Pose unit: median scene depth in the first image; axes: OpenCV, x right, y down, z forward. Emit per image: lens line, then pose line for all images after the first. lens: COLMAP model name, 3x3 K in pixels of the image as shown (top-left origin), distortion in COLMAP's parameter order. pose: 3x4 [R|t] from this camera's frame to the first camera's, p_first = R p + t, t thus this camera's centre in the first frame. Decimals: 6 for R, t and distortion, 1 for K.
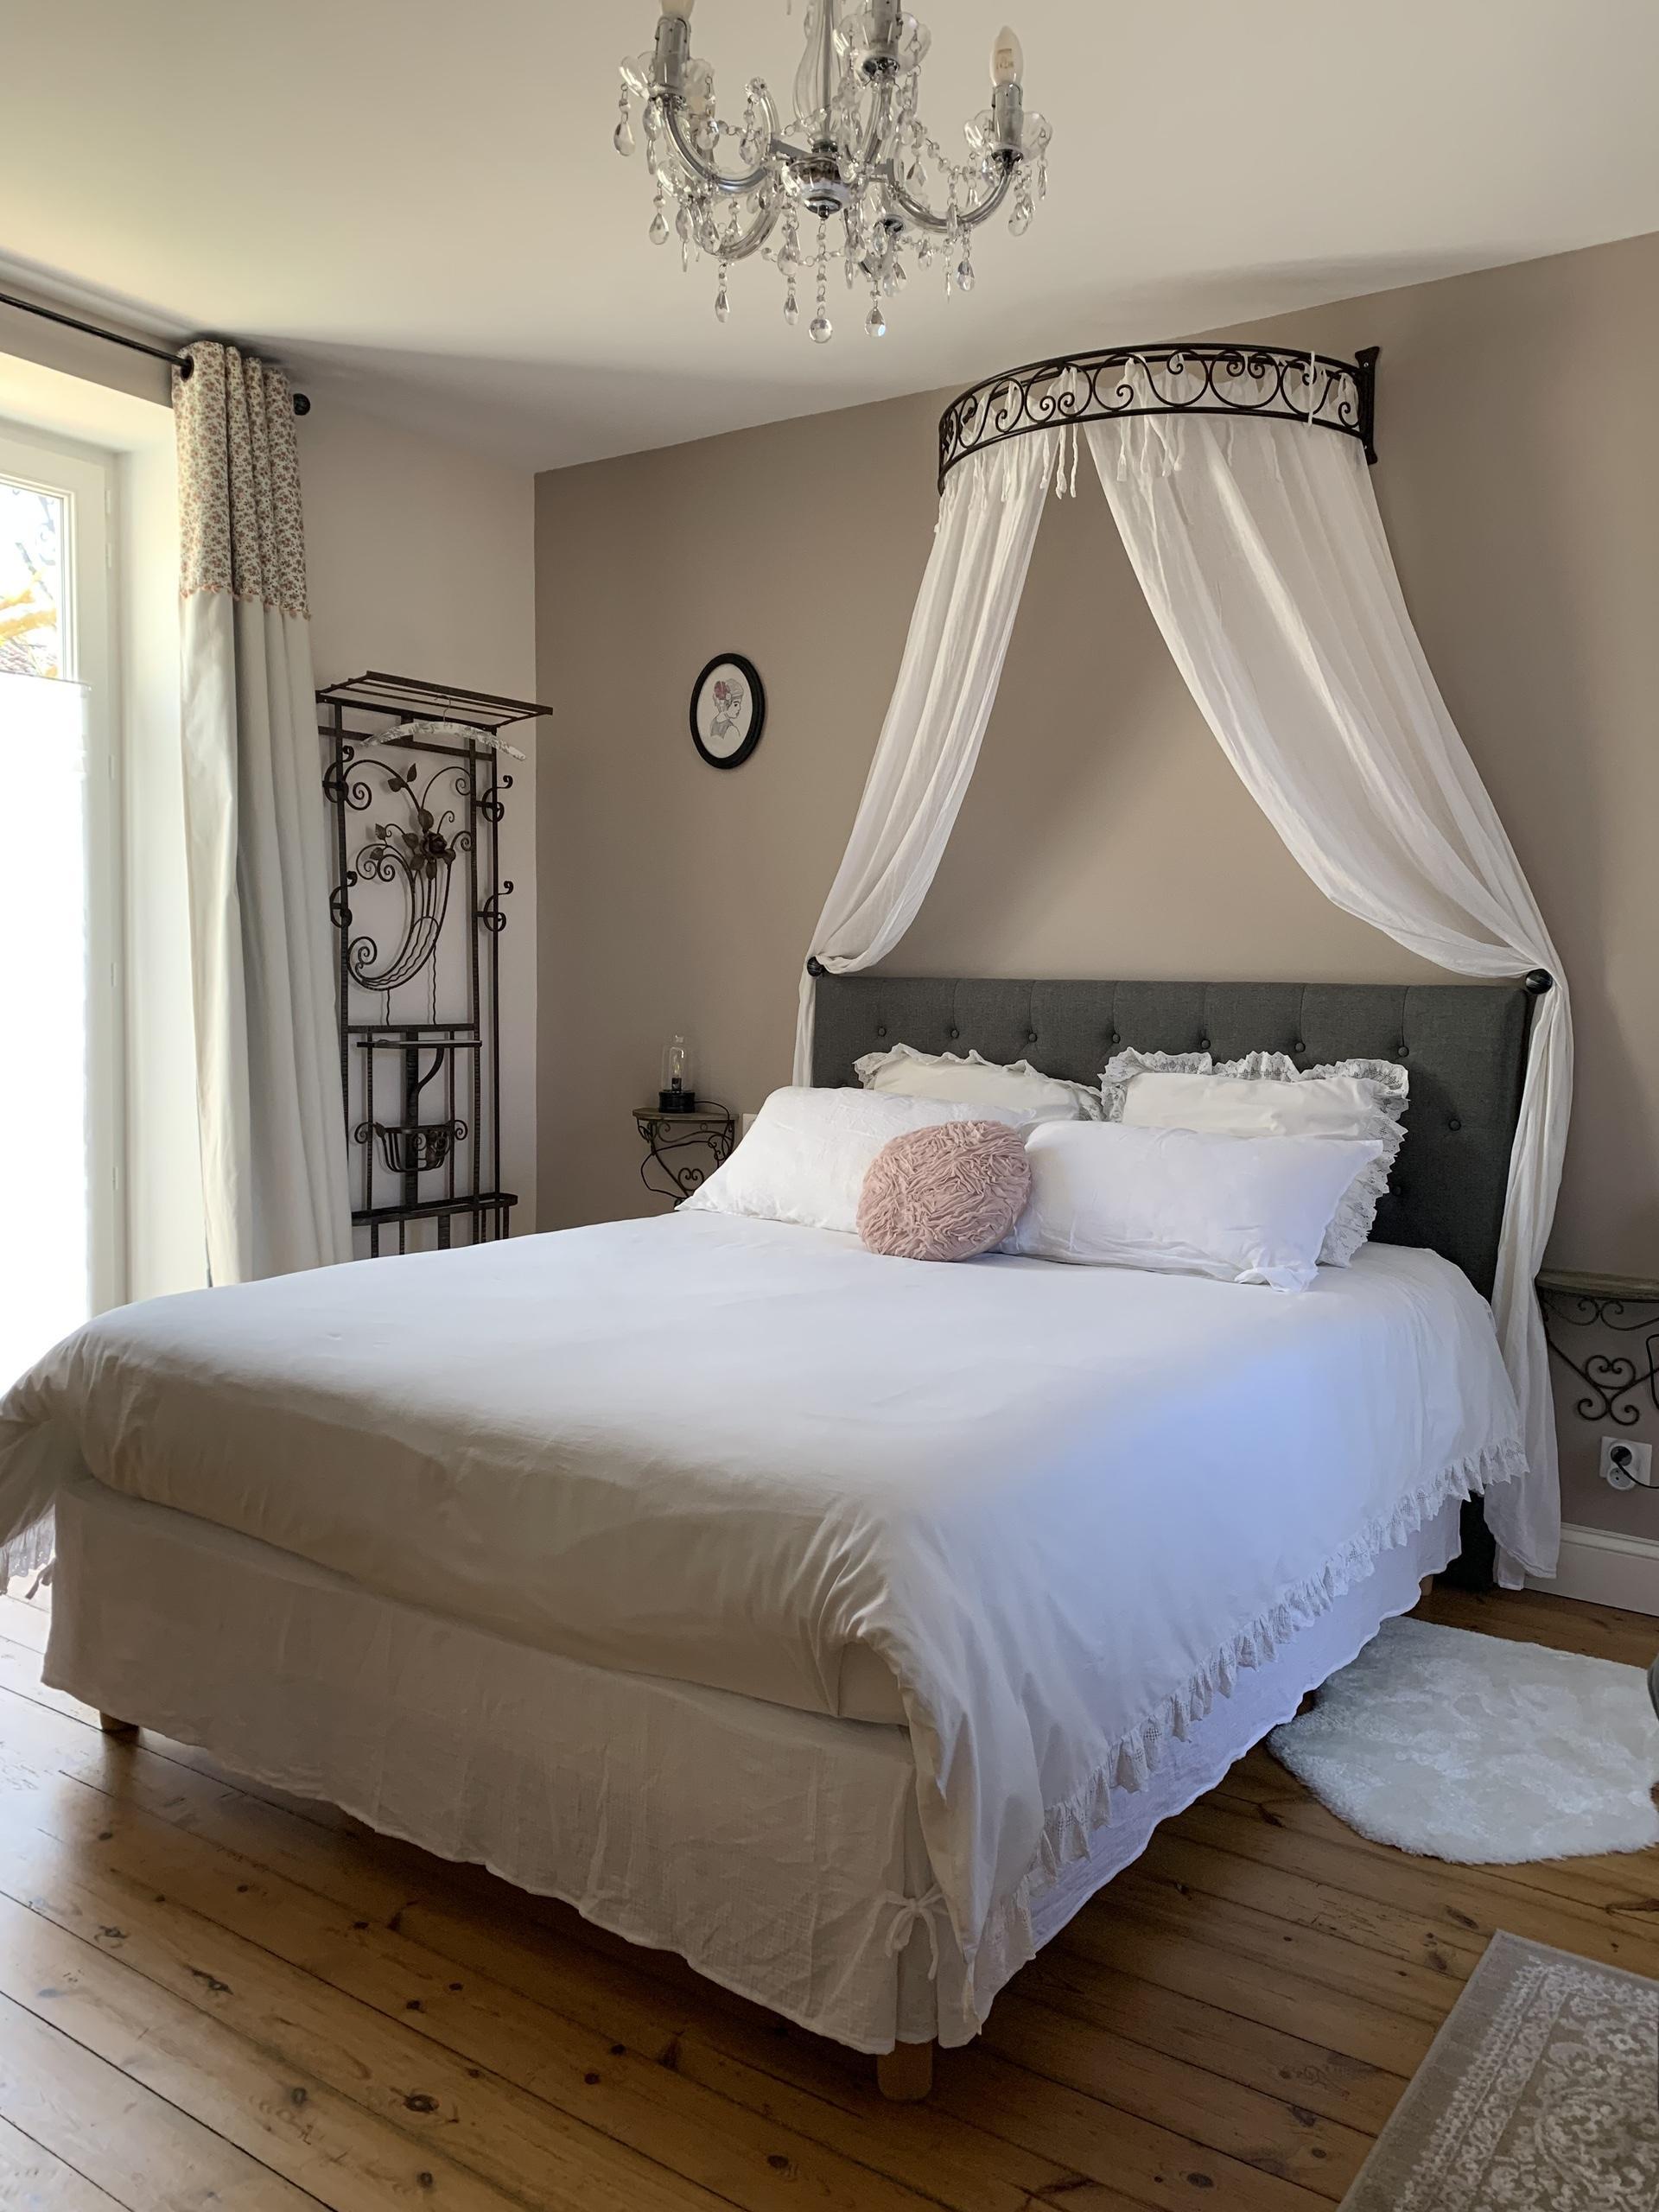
lens RADIAL K [[1677.4, 0, 833.9], [0, 1677.4, 1099.0], [0, 0, 1]] dist [-0.001755, -0.001445]
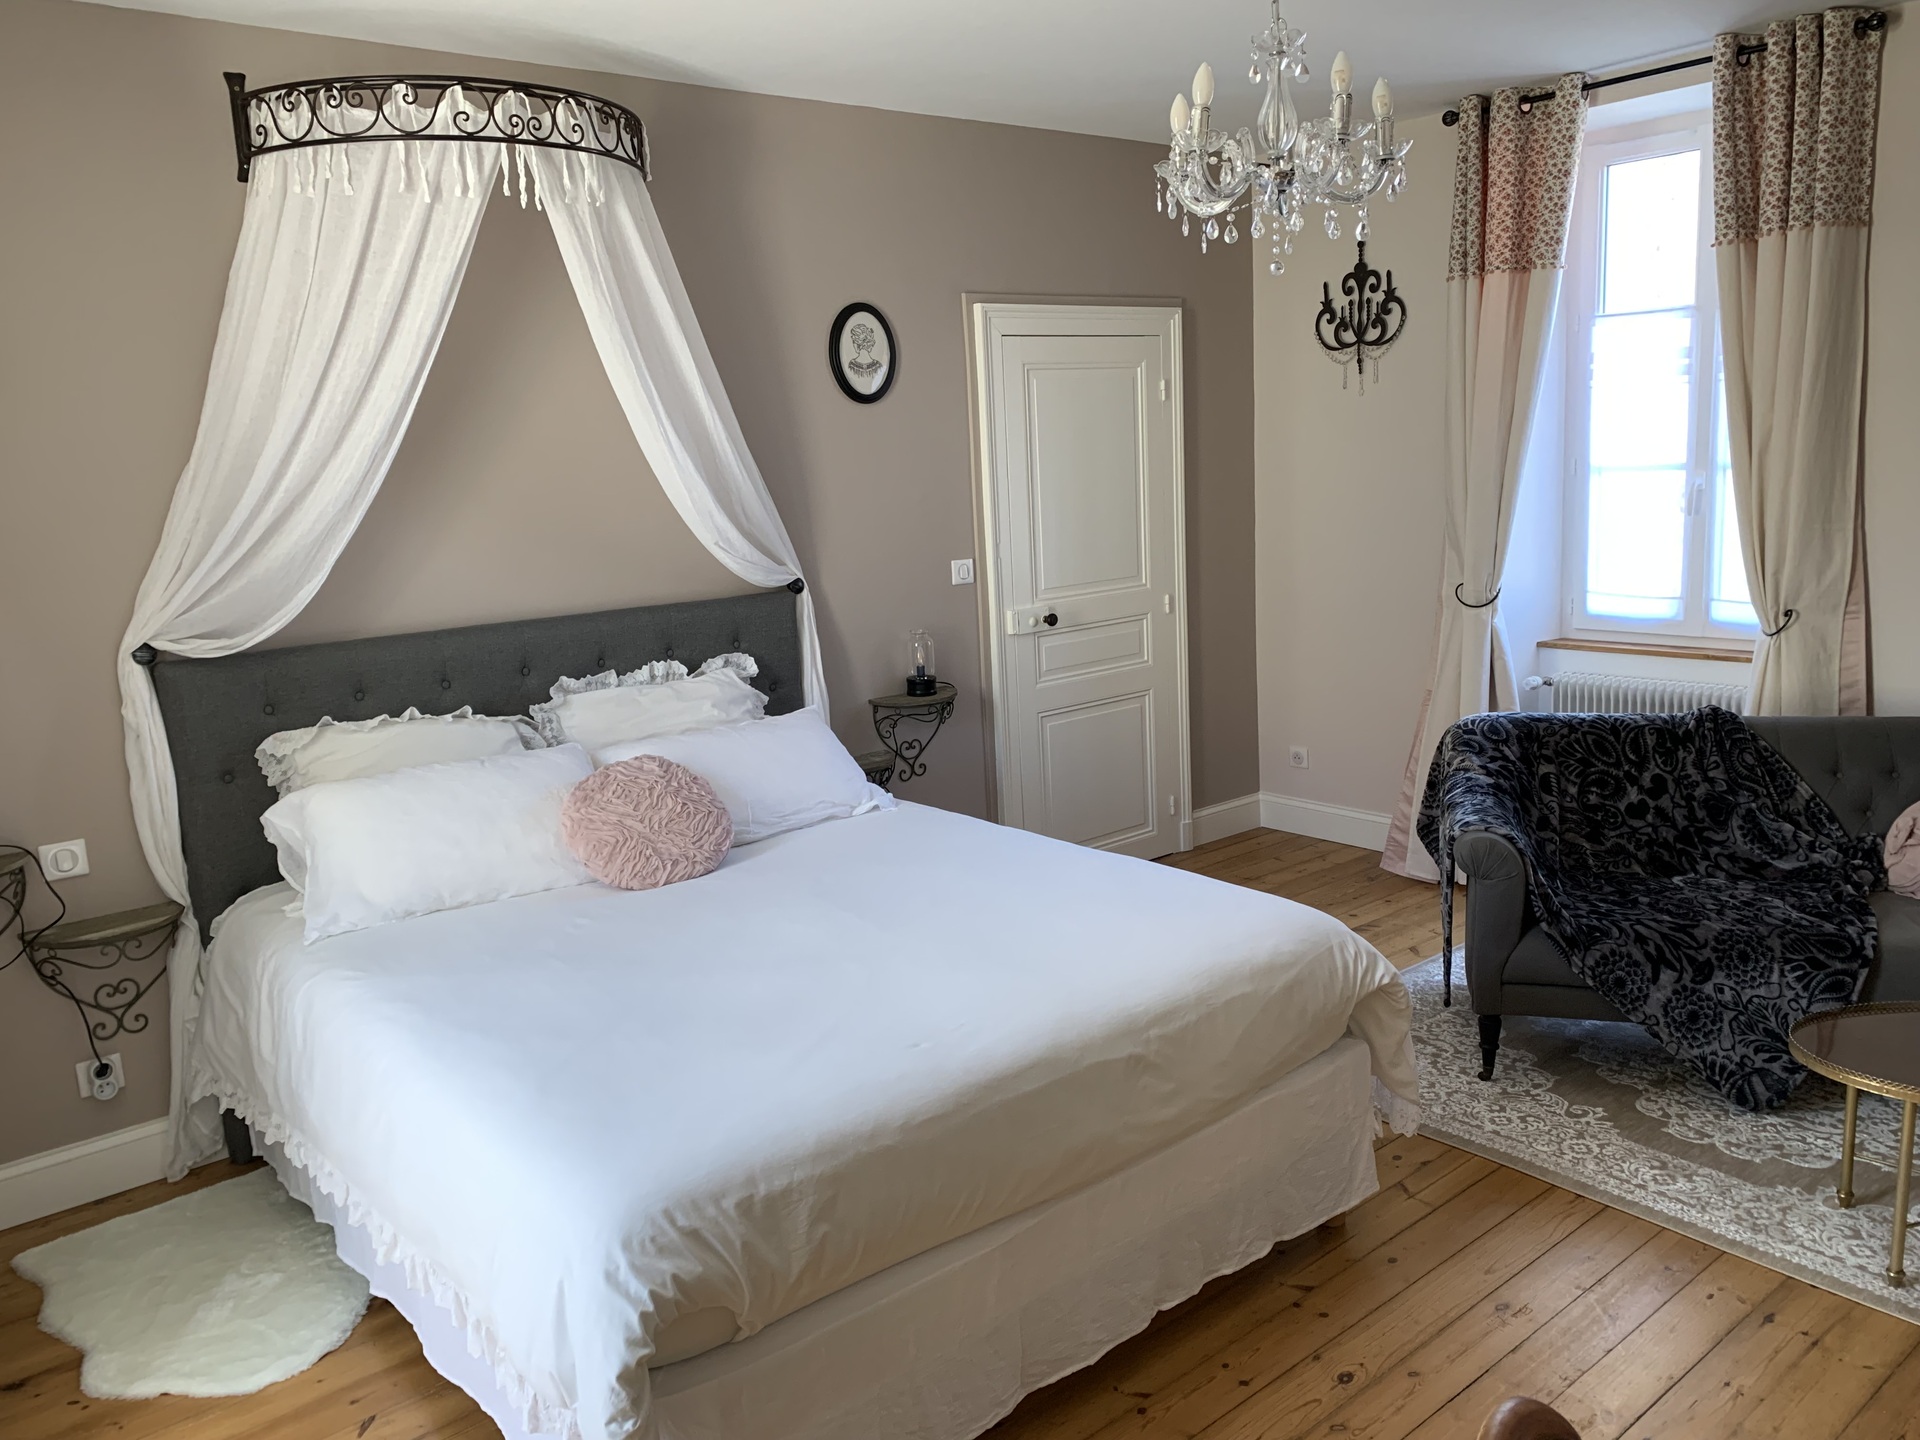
lens RADIAL K [[1456.0, 0, 960.0], [0, 1456.0, 720.0], [0, 0, 1]] dist [-0.001755, -0.001445]
pose [[0.261259, -0.207023, 0.942807, -0.784163], [0.123068, 0.975903, 0.180187, -0.163200], [-0.957391, 0.068954, 0.280442, 0.468511]]
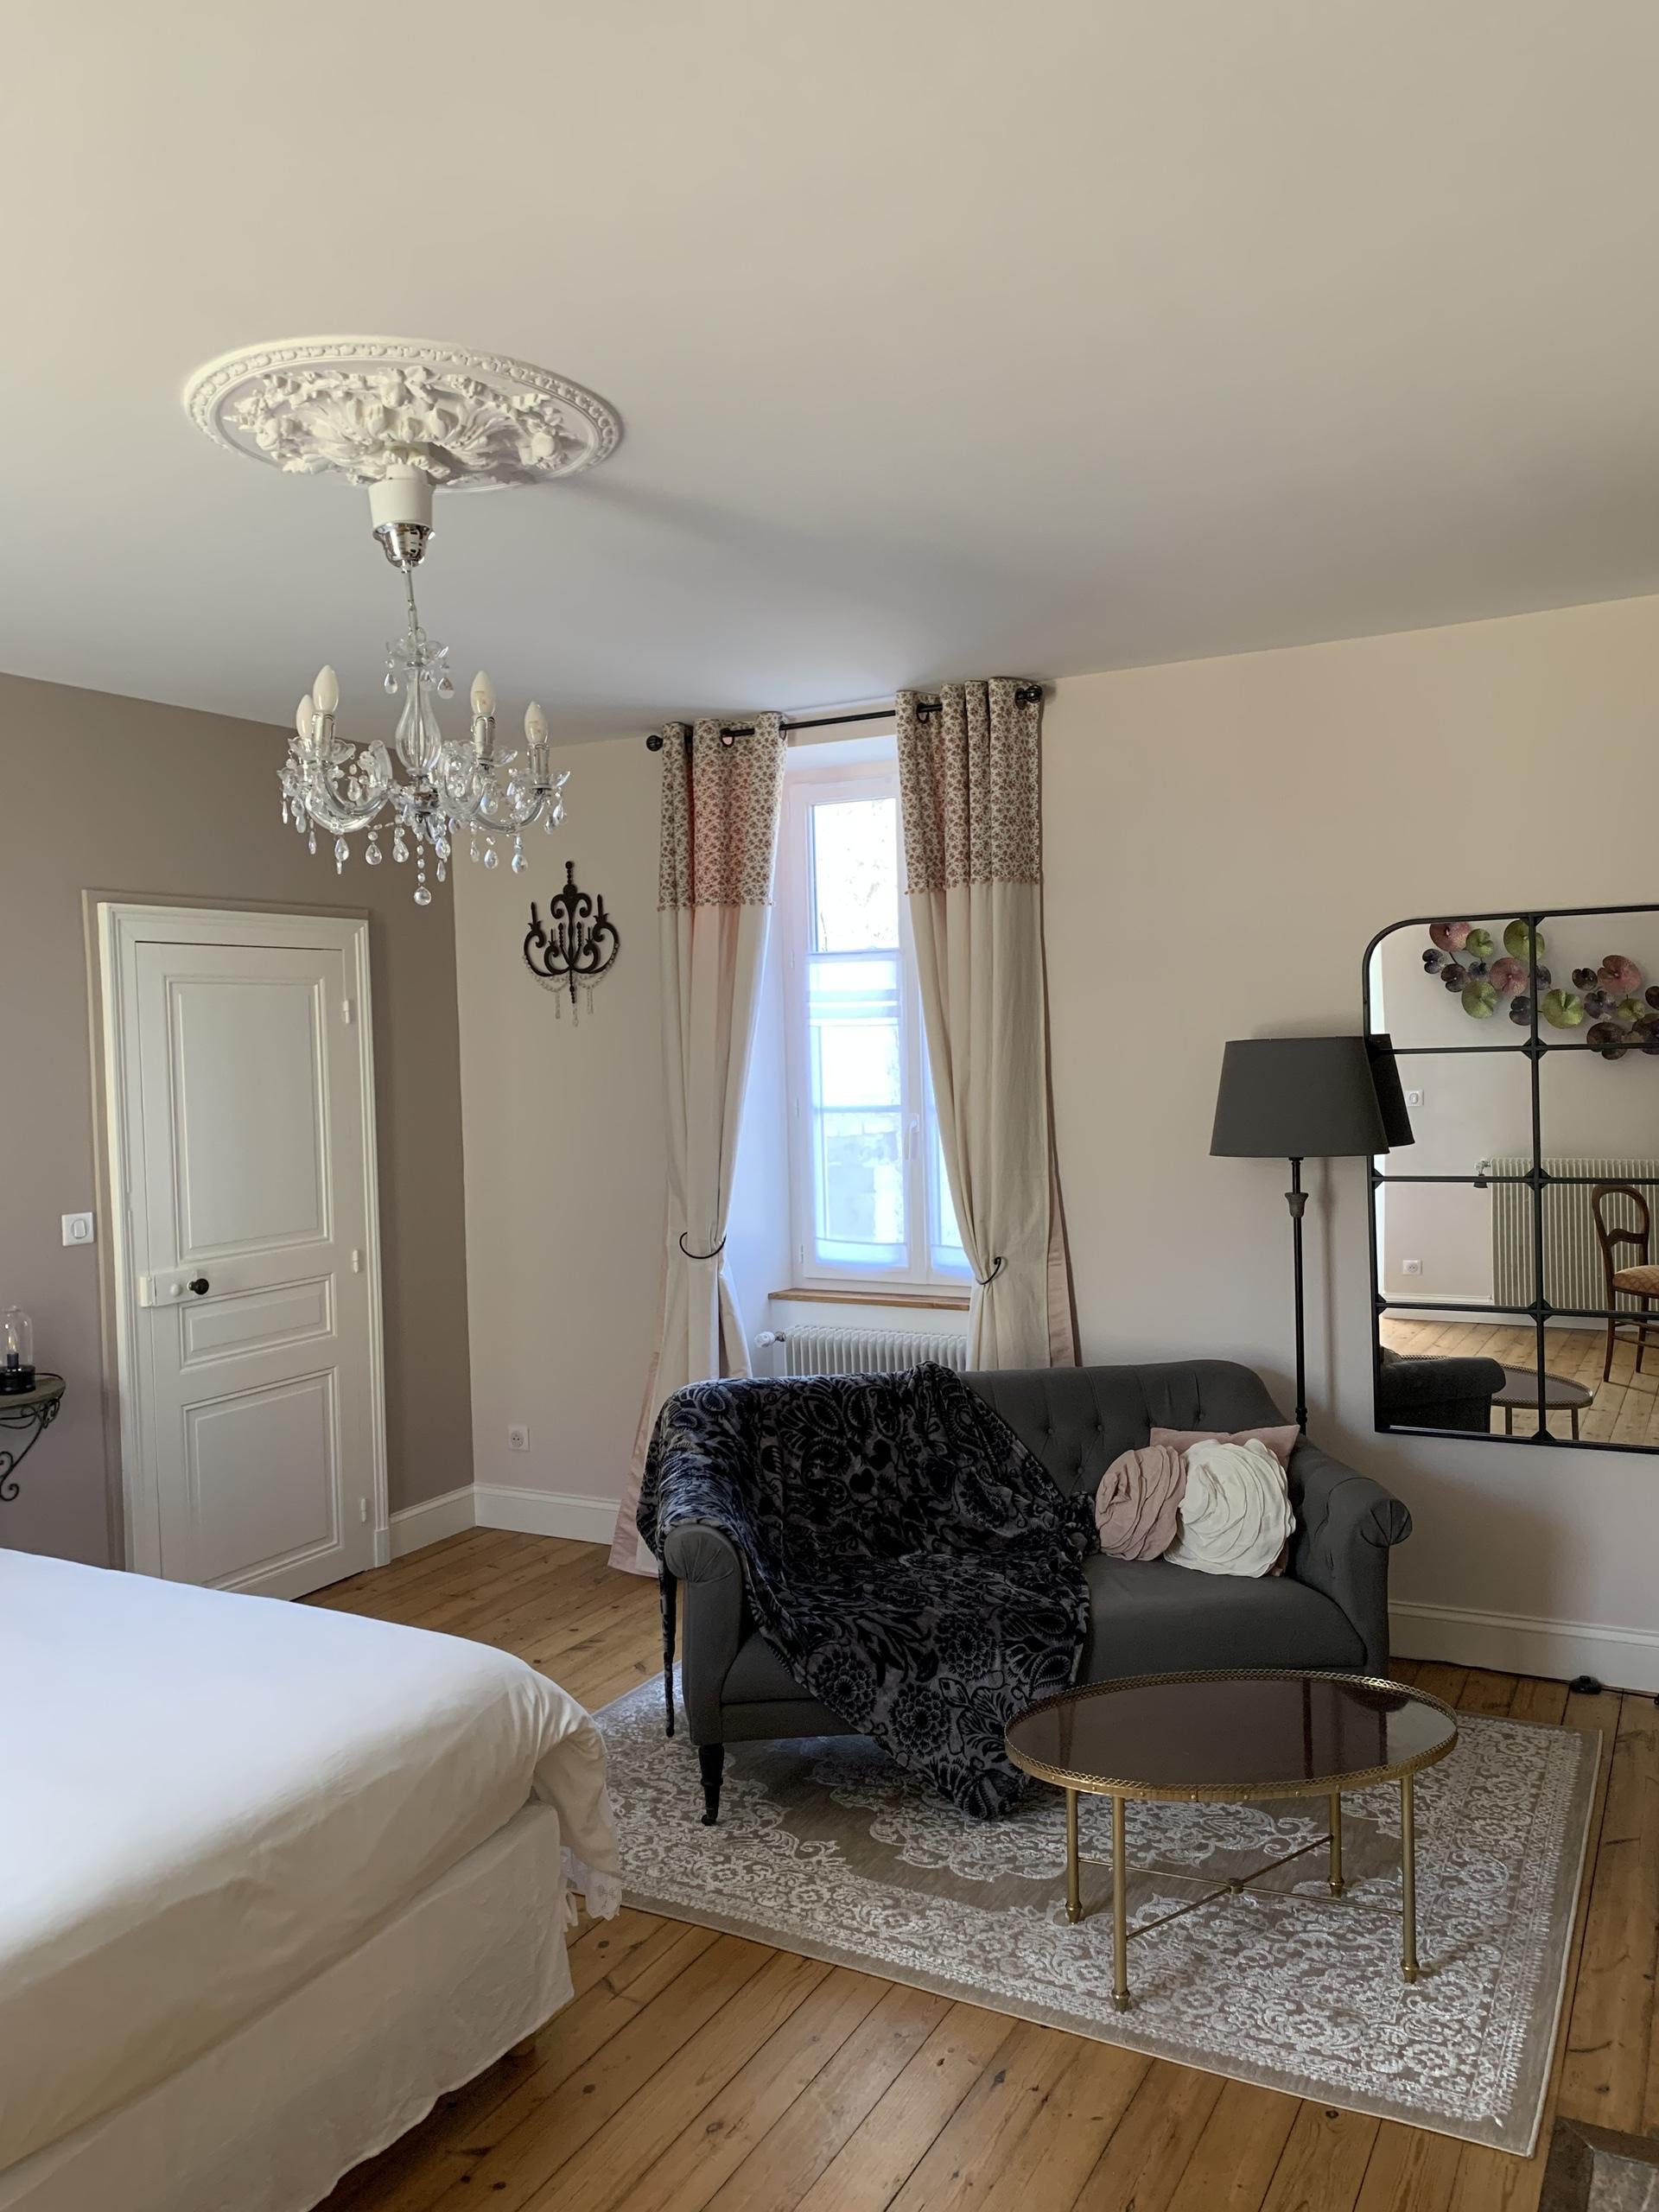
lens RADIAL K [[1664.4, 0, 820.4], [0, 1664.4, 1101.7], [0, 0, 1]] dist [0.051988, -0.097573]
pose [[-0.119517, -0.048775, 0.991633, -0.758642], [0.094302, 0.993719, 0.060243, -0.171998], [-0.988343, 0.100713, -0.114166, 0.423649]]
